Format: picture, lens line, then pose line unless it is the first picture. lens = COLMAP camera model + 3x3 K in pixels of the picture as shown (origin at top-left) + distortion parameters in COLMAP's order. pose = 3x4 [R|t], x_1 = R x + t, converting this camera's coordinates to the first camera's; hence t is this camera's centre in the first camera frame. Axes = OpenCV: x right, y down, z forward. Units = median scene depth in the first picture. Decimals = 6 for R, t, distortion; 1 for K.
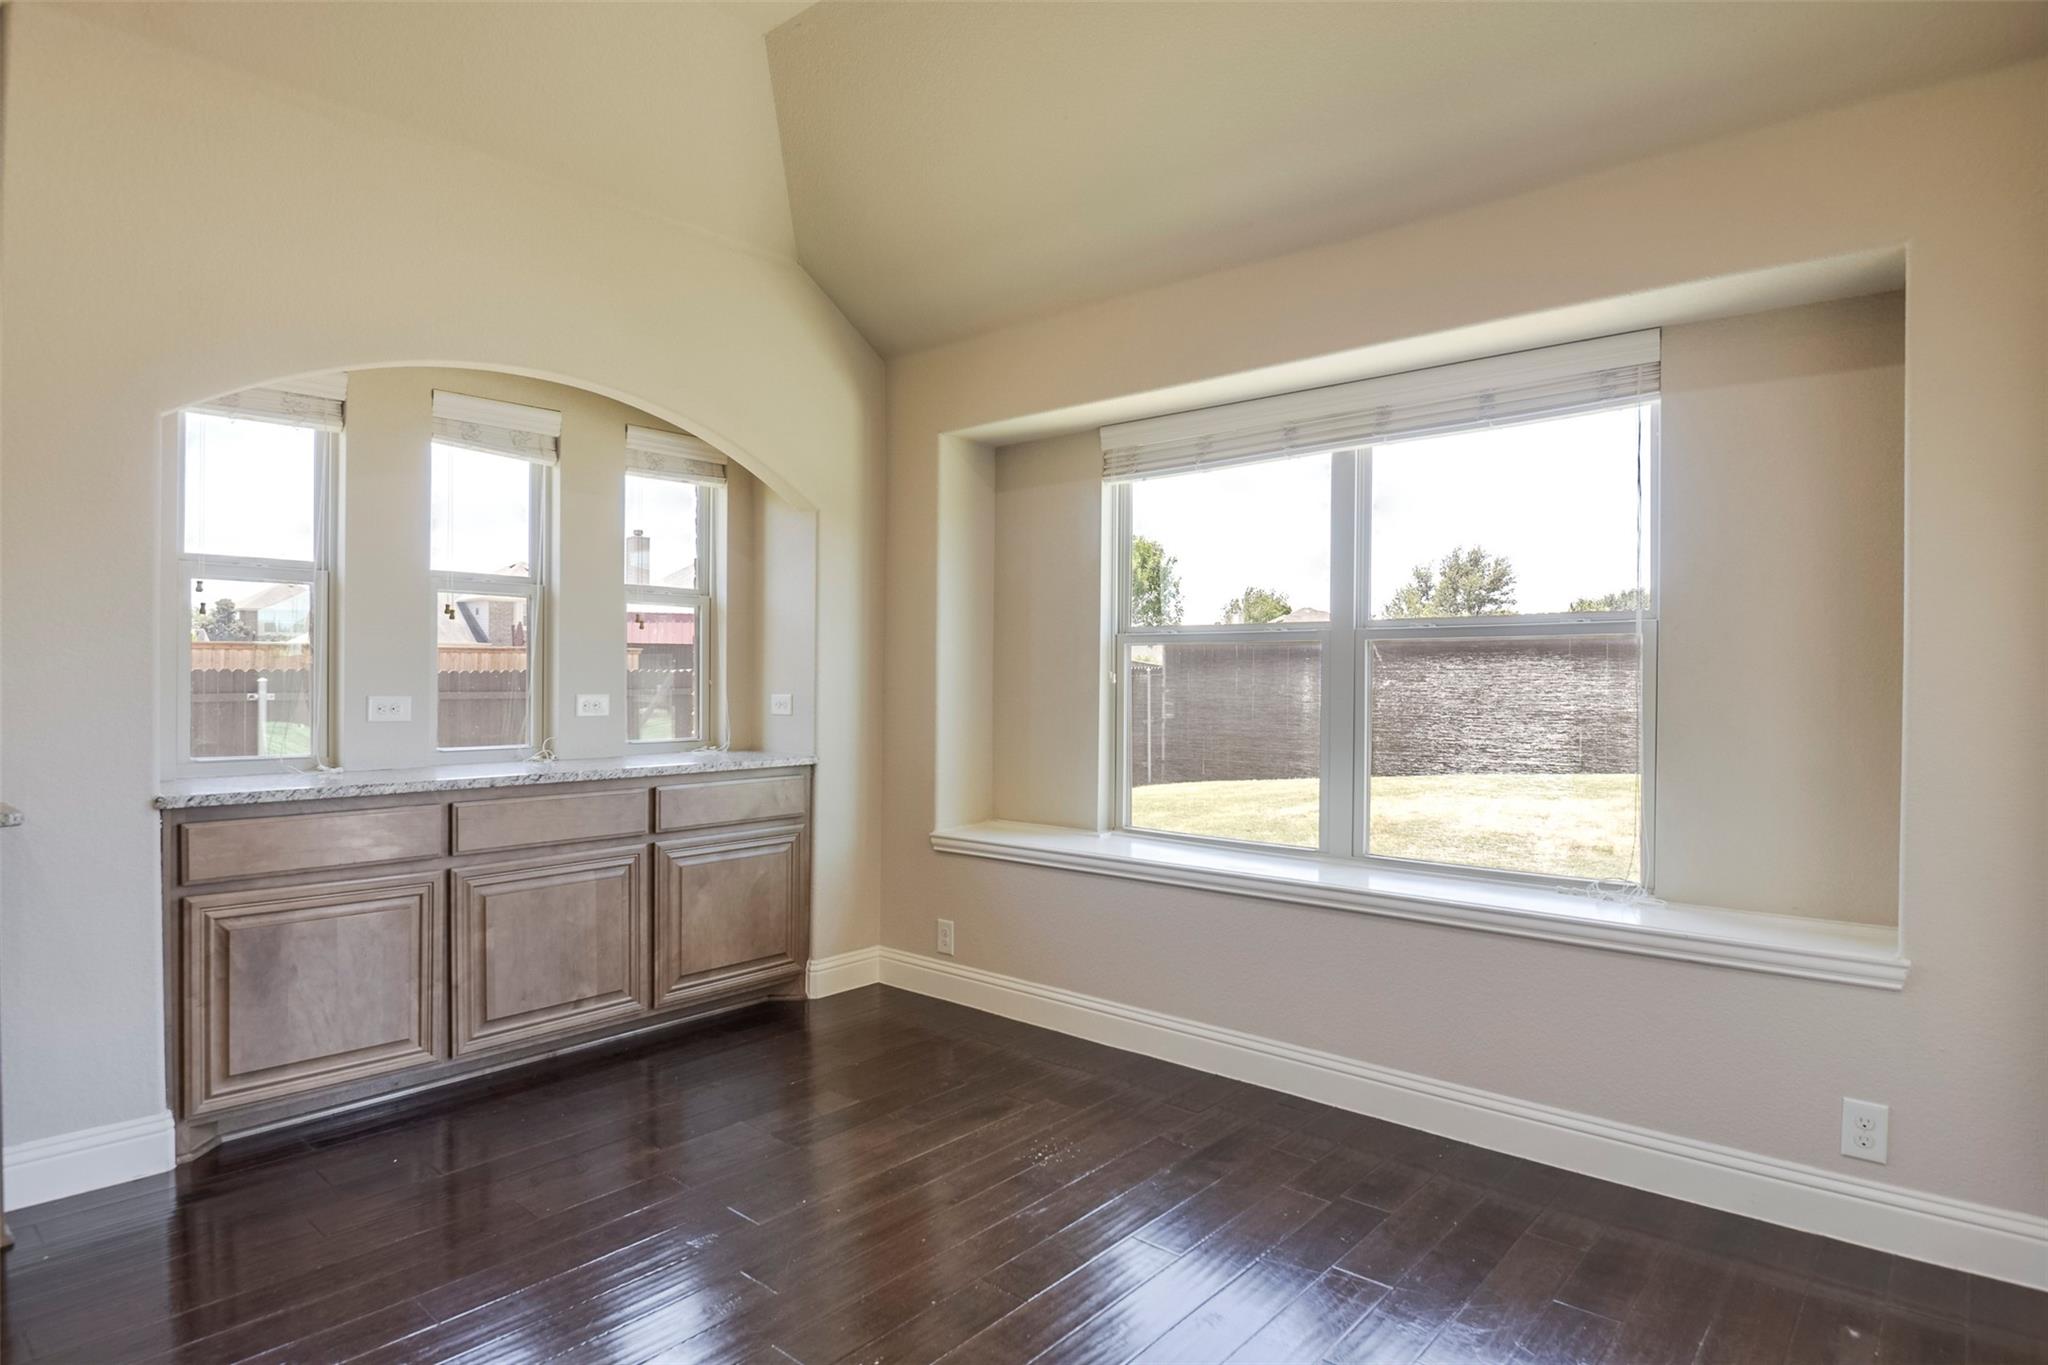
lens RADIAL K [[1129.5, 0, 1017.7], [0, 1129.5, 687.3], [0, 0, 1]] dist [0.029365, -0.048081]
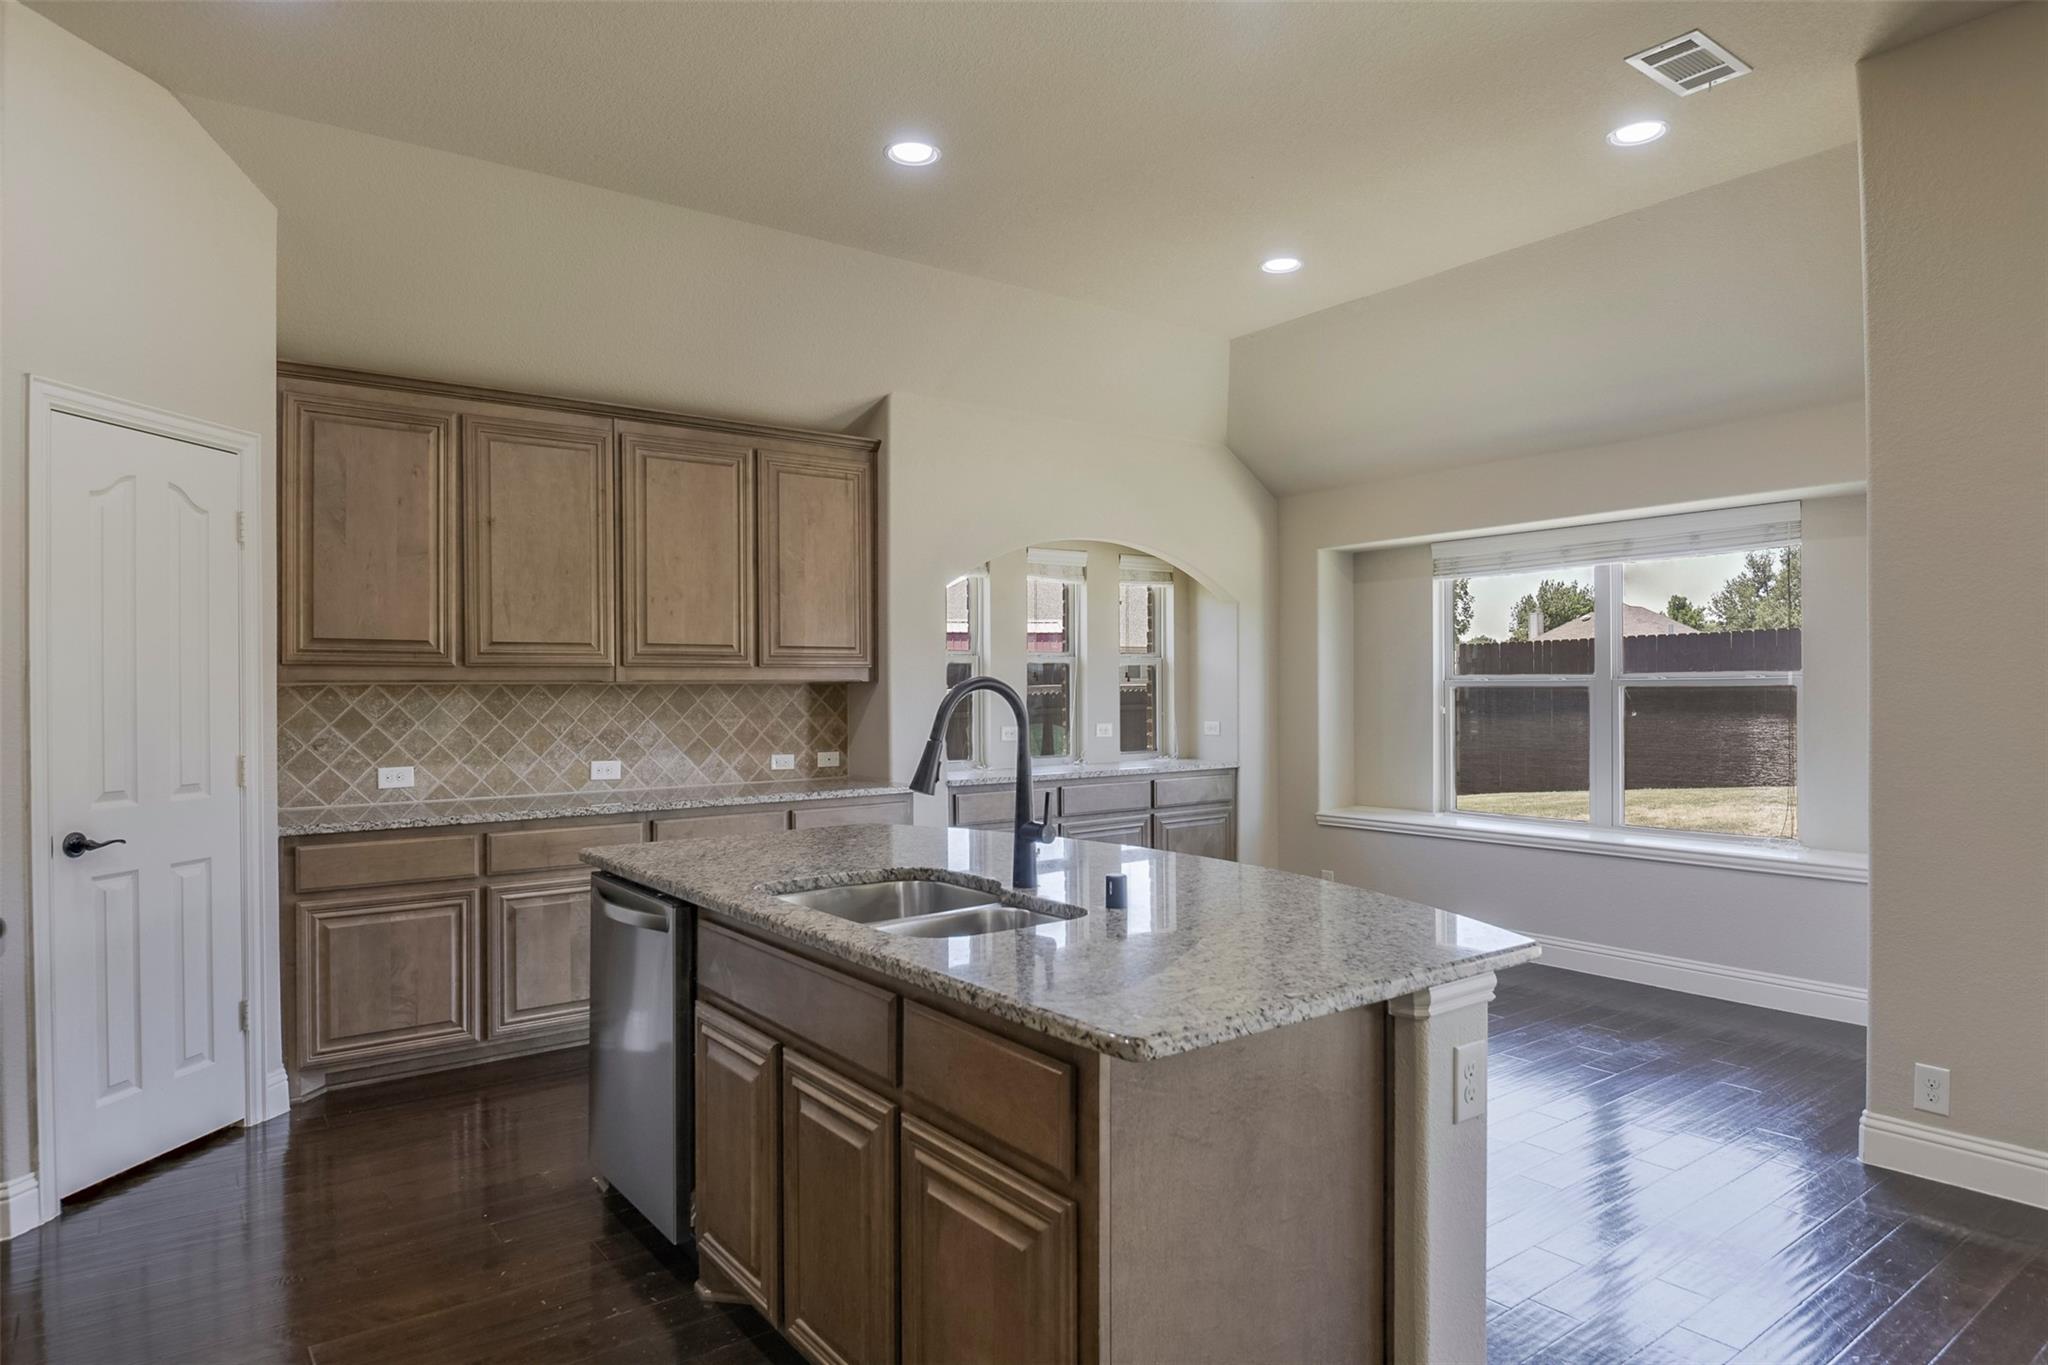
lens RADIAL K [[1206.2, 0, 1024.0], [0, 1206.2, 682.5], [0, 0, 1]] dist [0.014266, -0.000838]
pose [[0.978244, -0.012818, -0.207062, -0.130729], [0.010555, 0.999872, -0.012029, -0.032609], [0.207189, 0.009581, 0.978254, -0.709097]]
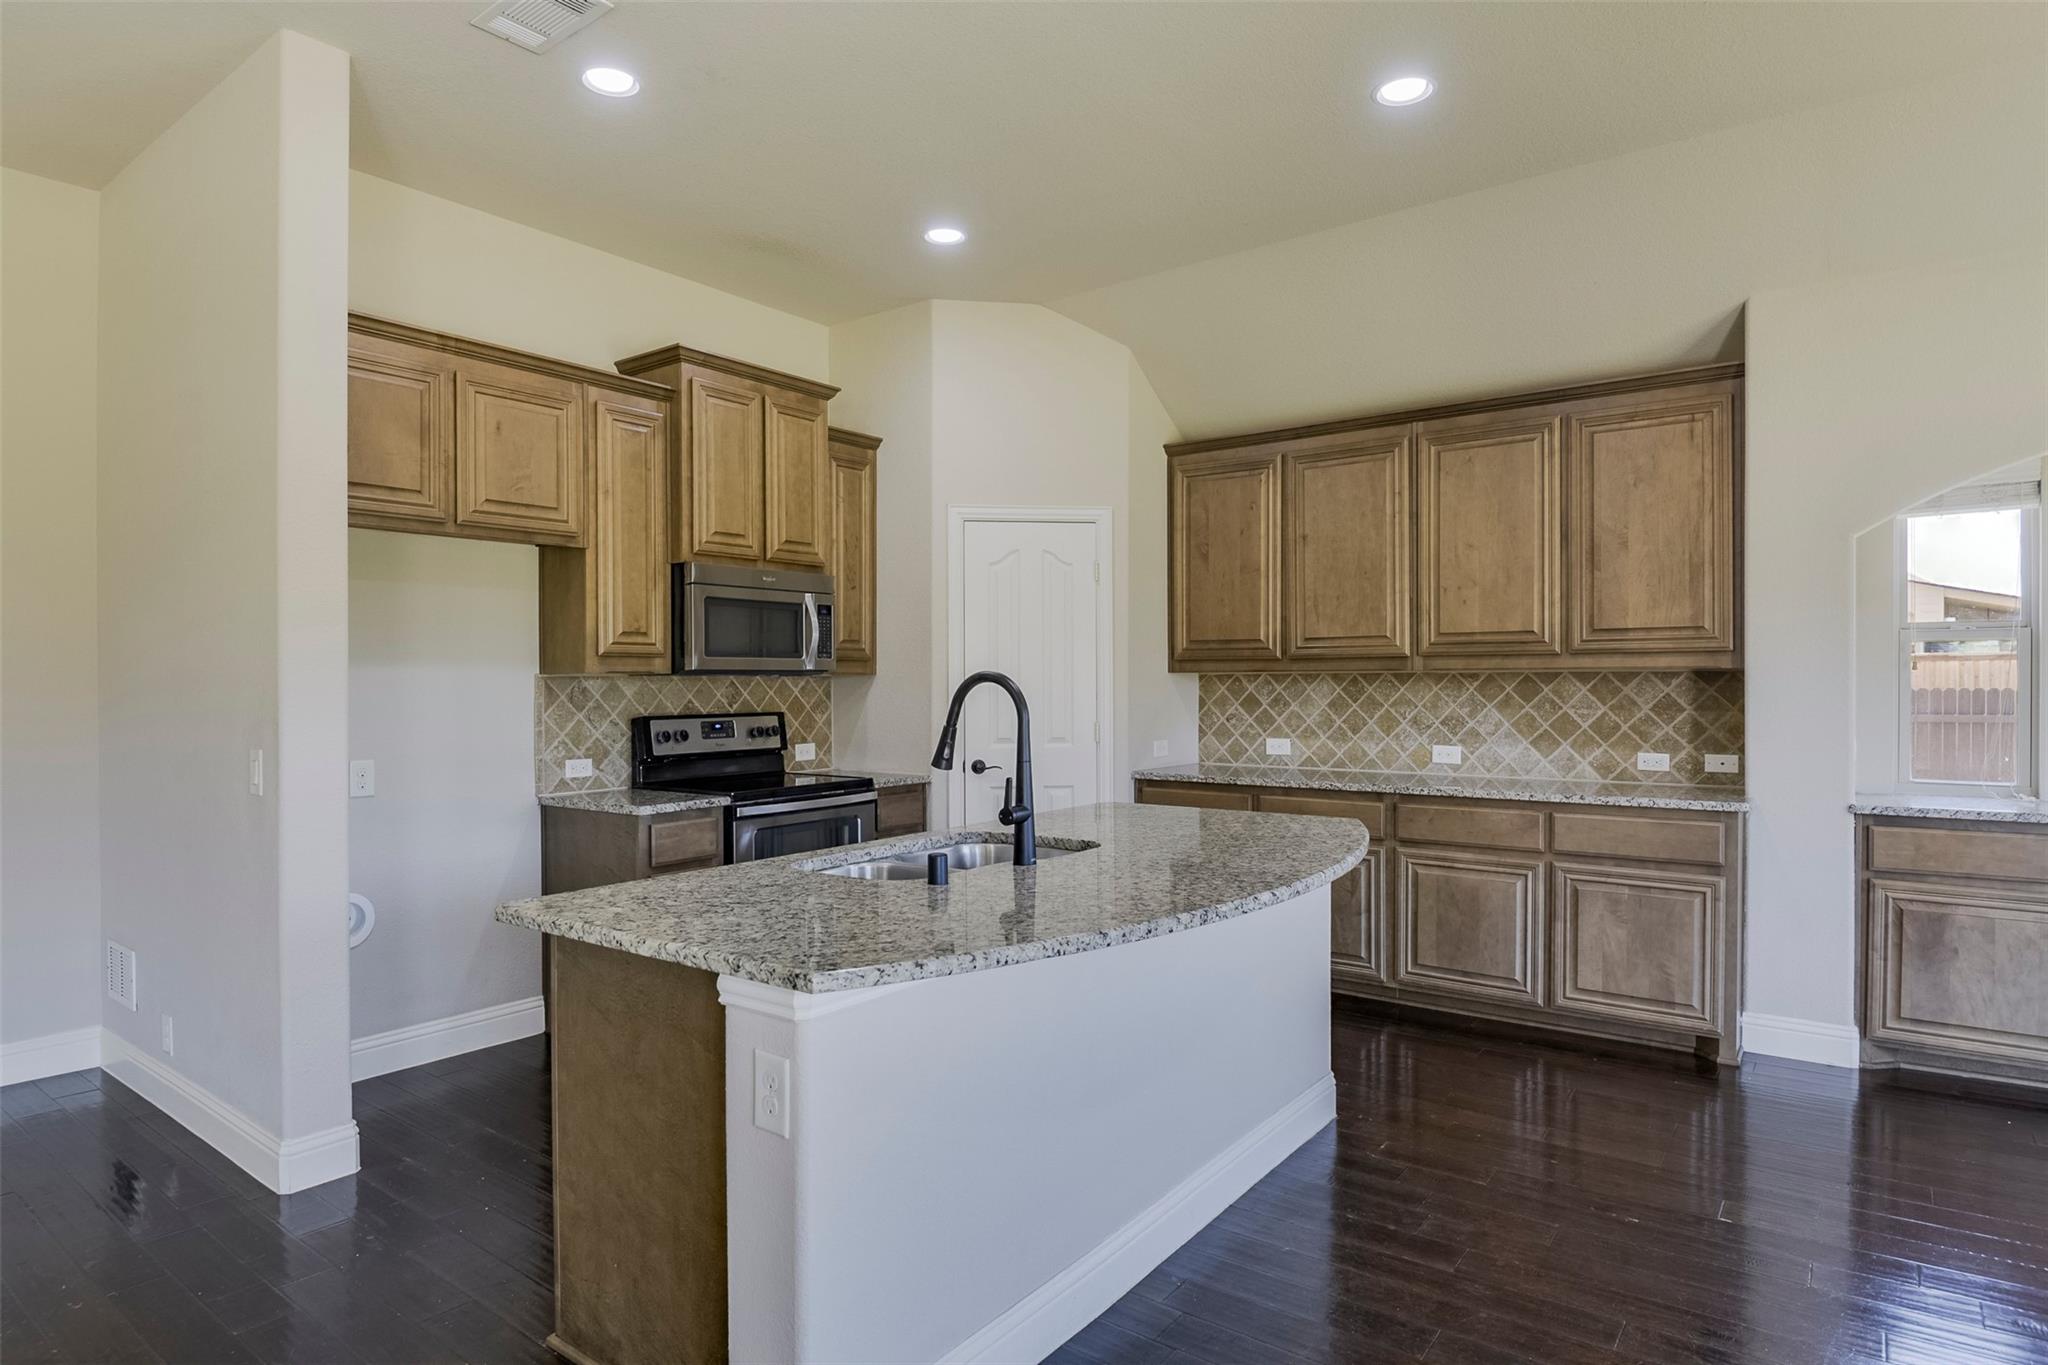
lens RADIAL K [[1129.5, 0, 1017.7], [0, 1129.5, 687.3], [0, 0, 1]] dist [0.029365, -0.048081]
pose [[0.076493, 0.000144, -0.997070, 0.399128], [-0.001780, 0.999998, 0.000008, -0.033836], [0.997069, 0.001774, 0.076493, -0.109974]]
